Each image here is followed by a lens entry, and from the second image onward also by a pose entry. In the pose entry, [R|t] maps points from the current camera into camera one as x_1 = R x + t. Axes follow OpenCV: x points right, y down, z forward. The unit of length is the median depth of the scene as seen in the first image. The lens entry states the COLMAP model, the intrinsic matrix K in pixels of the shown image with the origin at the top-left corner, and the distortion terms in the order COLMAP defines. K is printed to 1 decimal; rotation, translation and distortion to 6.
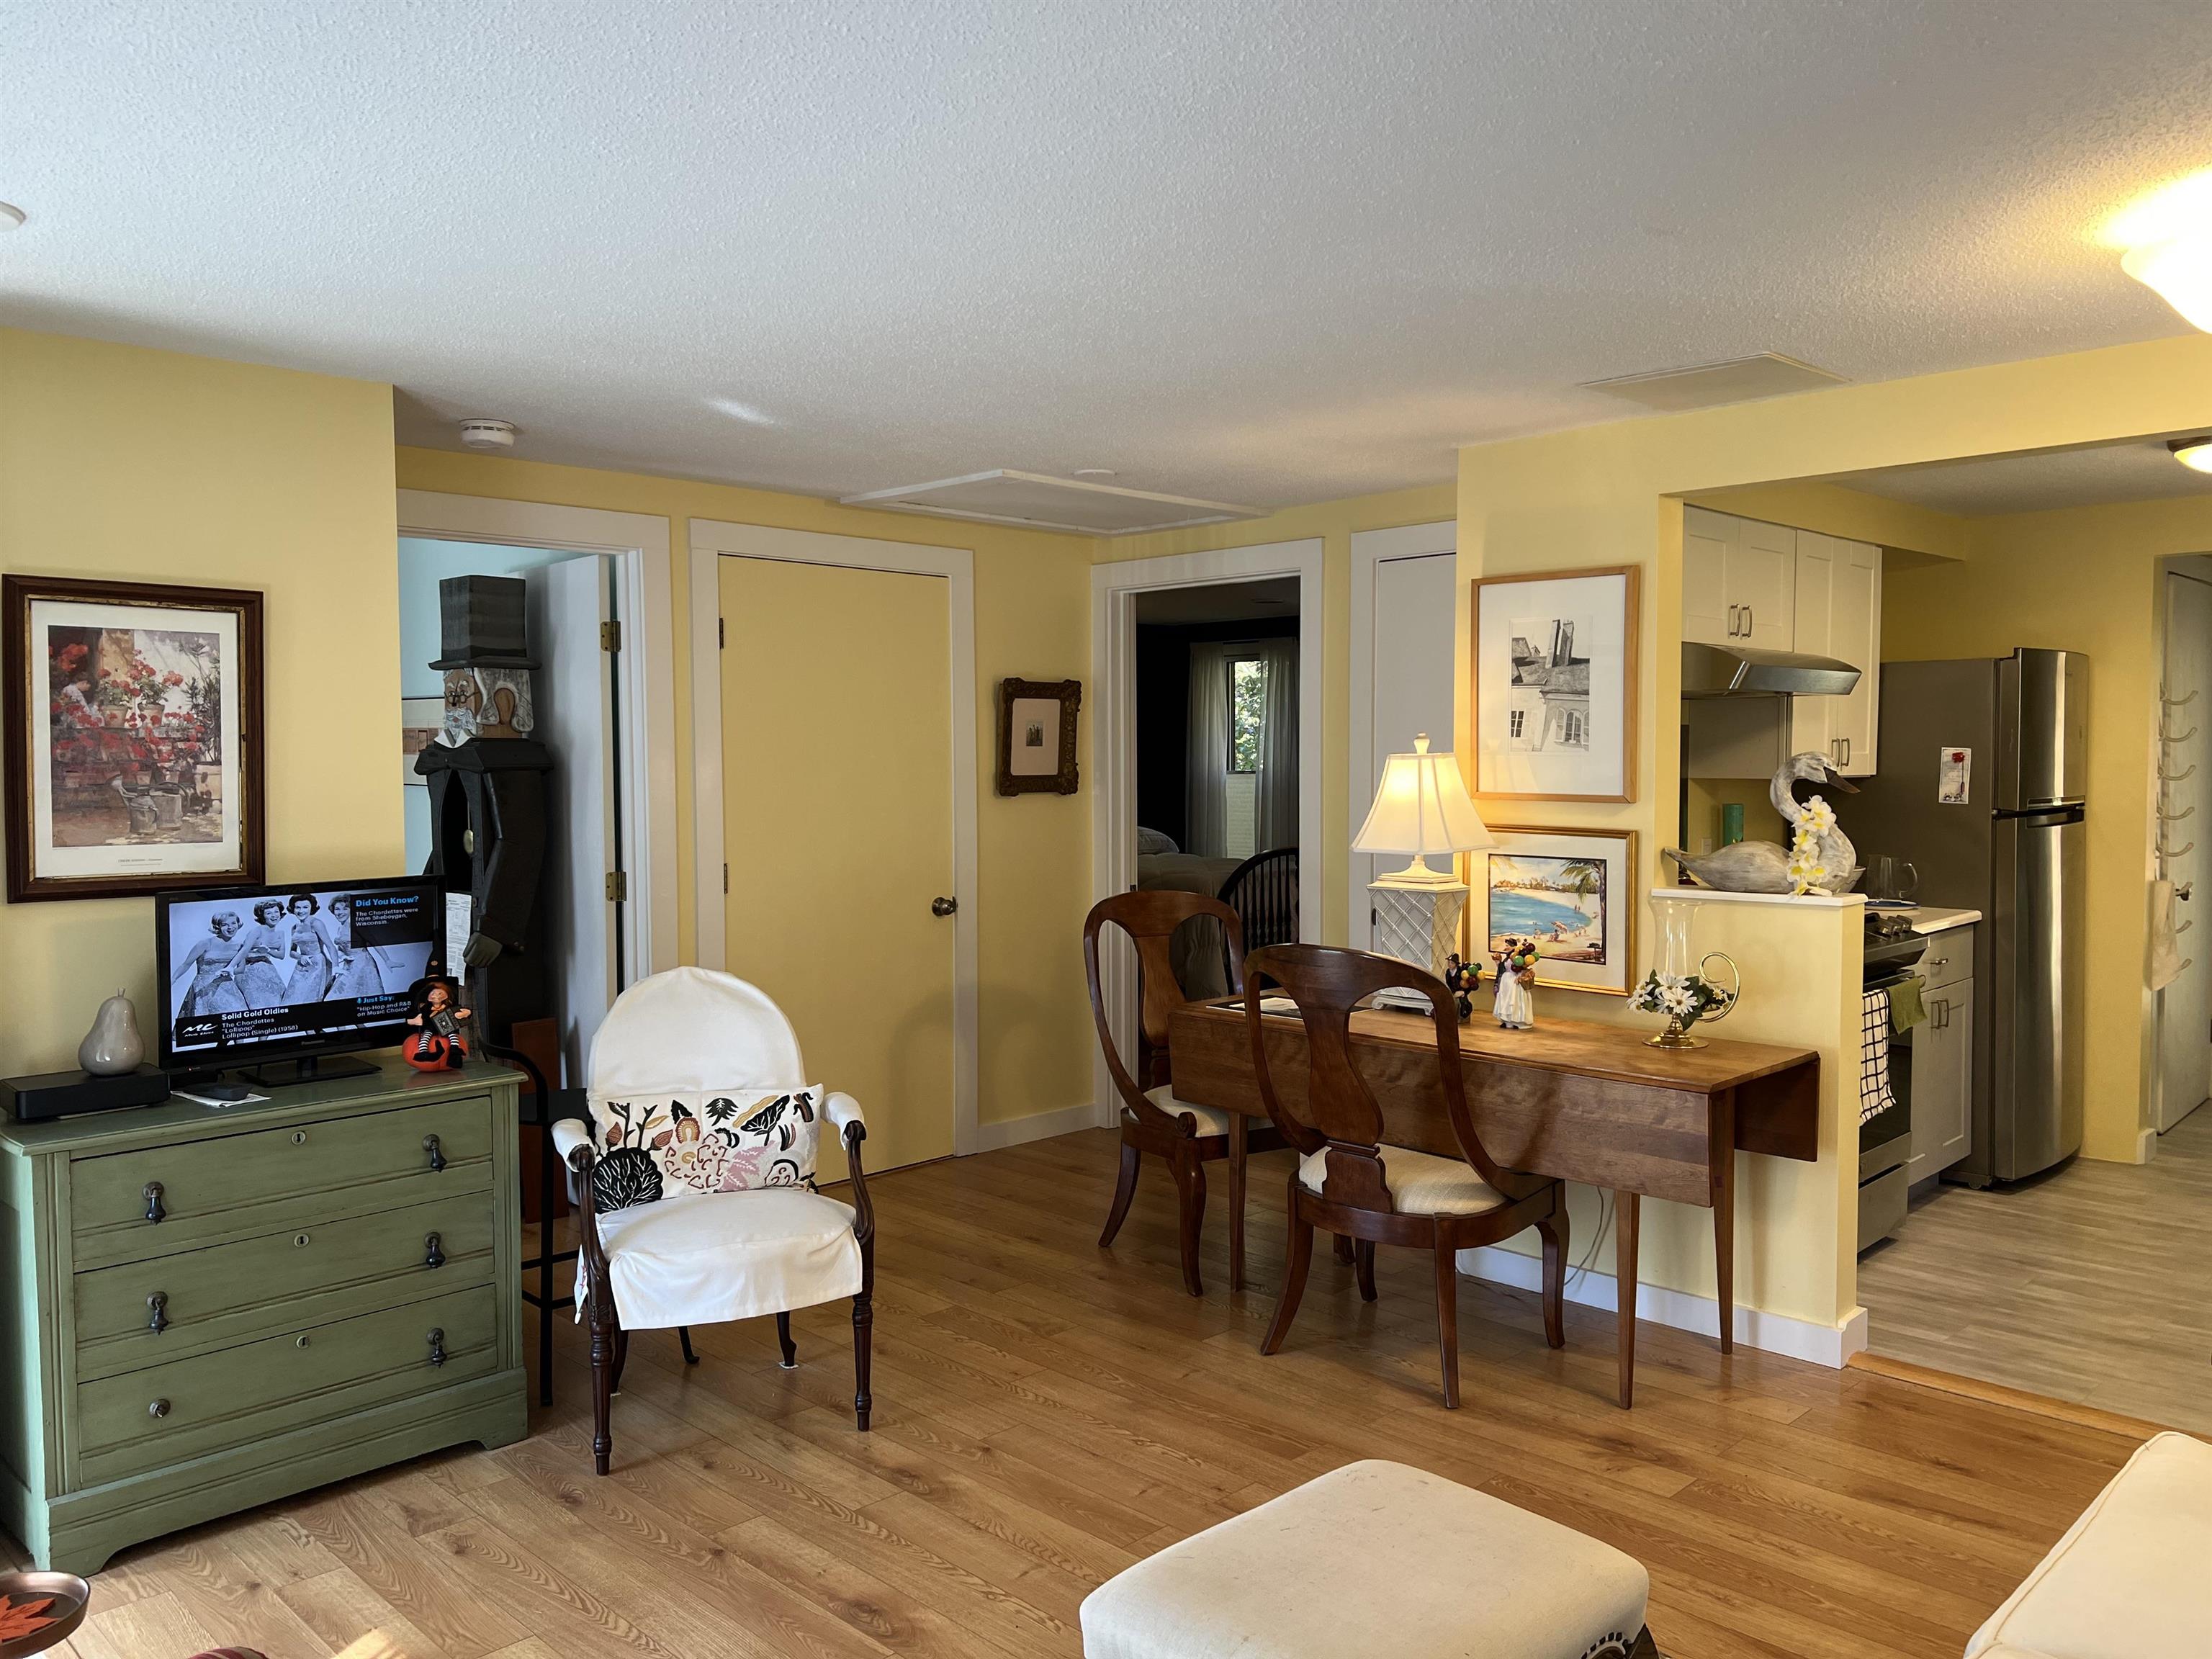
lens RADIAL K [[1660.2, 0, 1112.2], [0, 1660.2, 823.1], [0, 0, 1]] dist [0.071349, -0.095893]
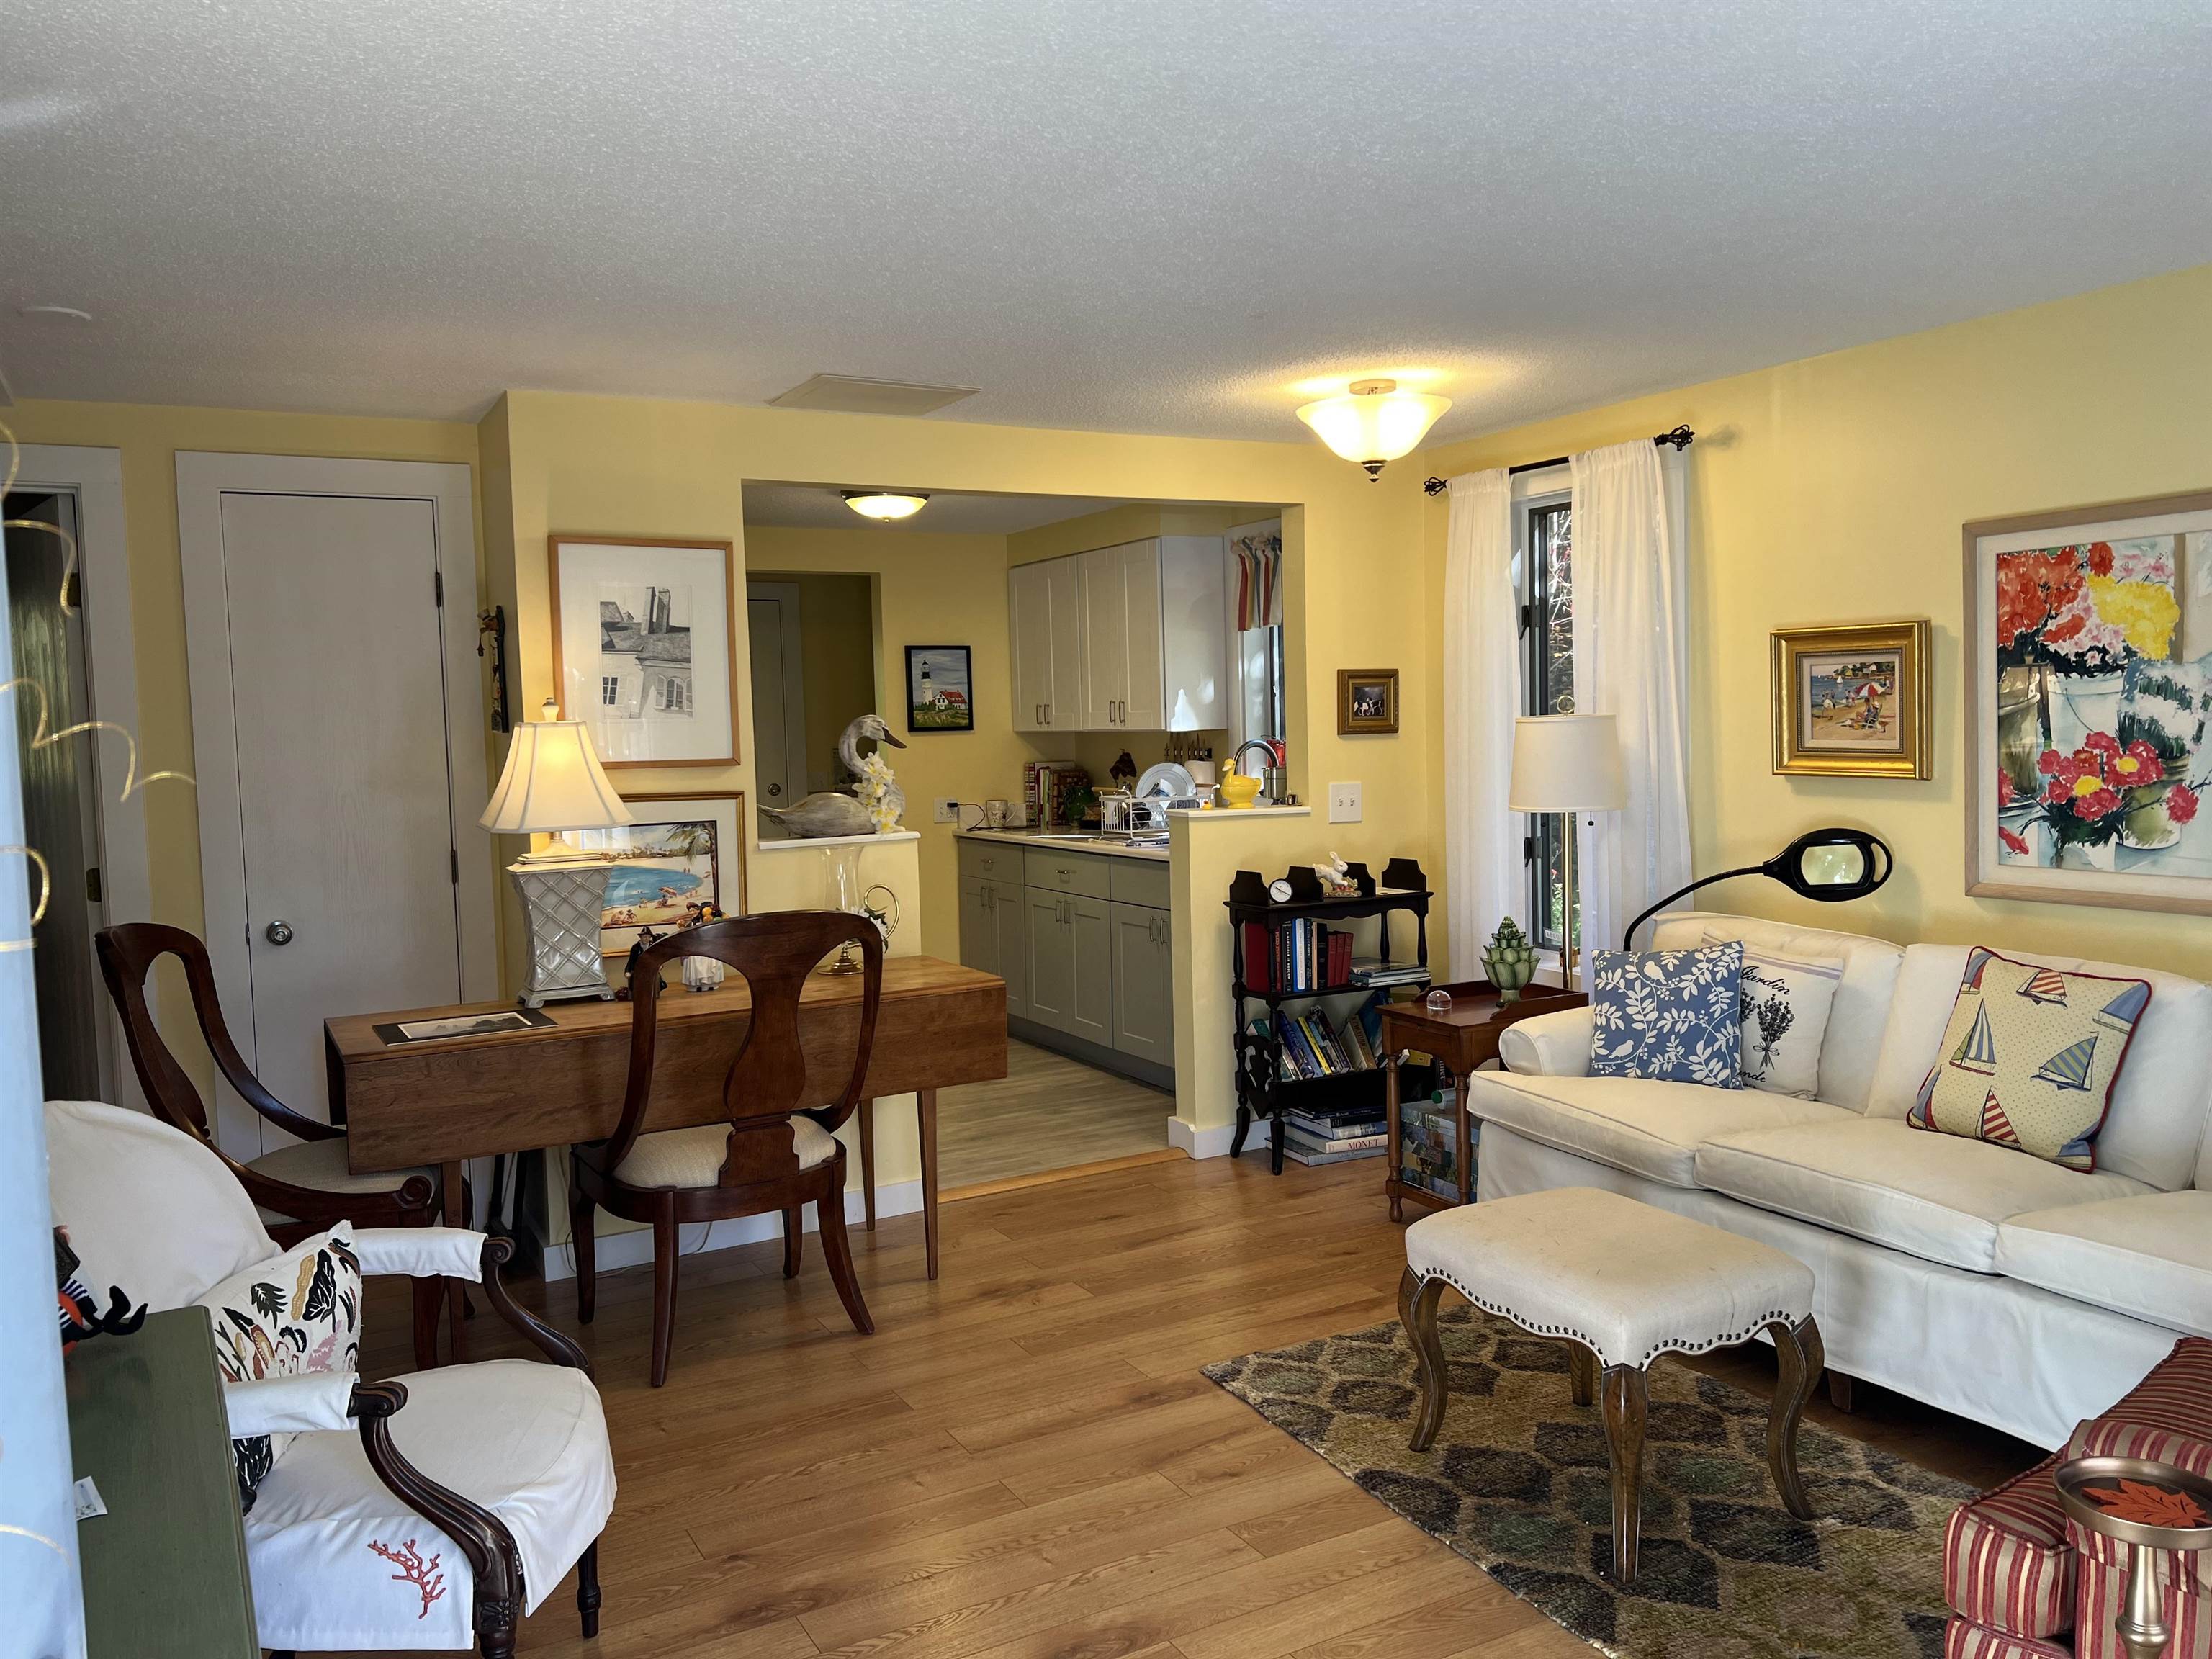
lens RADIAL K [[1660.2, 0, 1112.3], [0, 1660.2, 830.7], [0, 0, 1]] dist [0.071349, -0.095893]
pose [[0.277211, -0.066542, 0.958502, -0.632017], [0.071724, 0.996249, 0.048420, -0.004478], [-0.958128, 0.055325, 0.280944, 0.461982]]
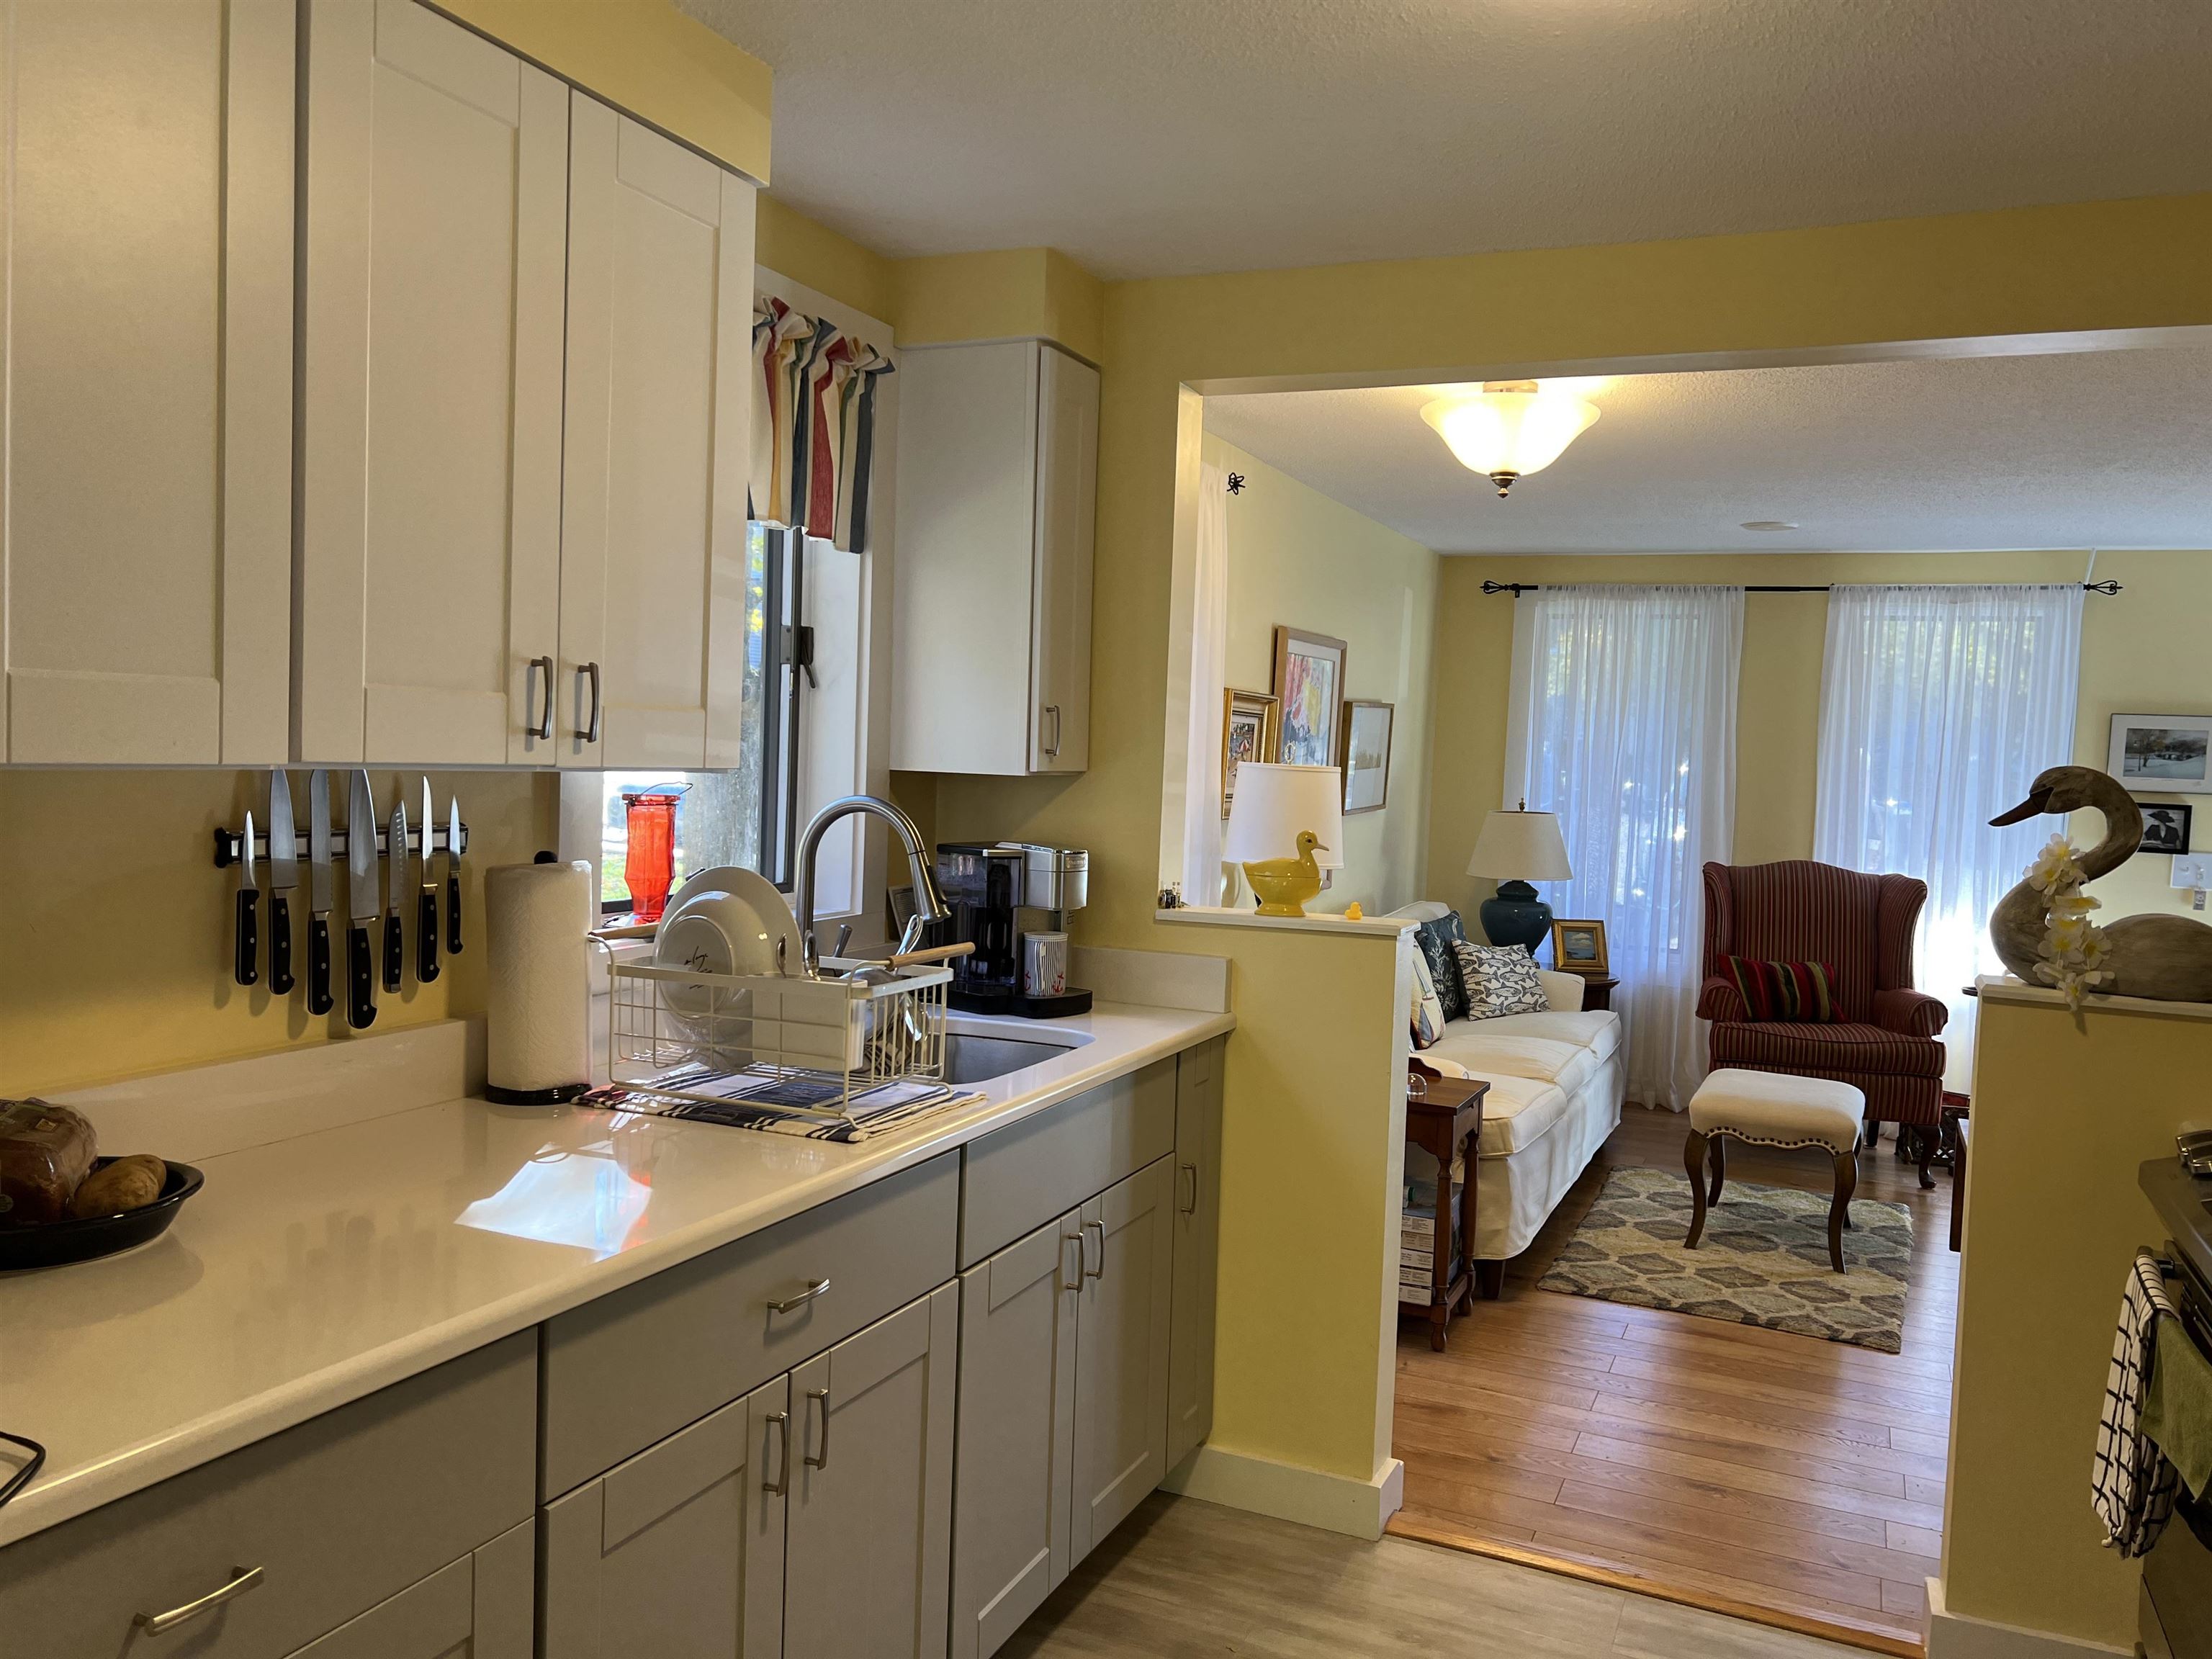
lens RADIAL K [[1660.2, 0, 1115.7], [0, 1660.2, 843.9], [0, 0, 1]] dist [0.071349, -0.095893]
pose [[-0.931110, -0.010849, -0.364577, 0.916984], [-0.053272, 0.992884, 0.106508, -0.057084], [0.360827, 0.118593, -0.925062, 1.352341]]
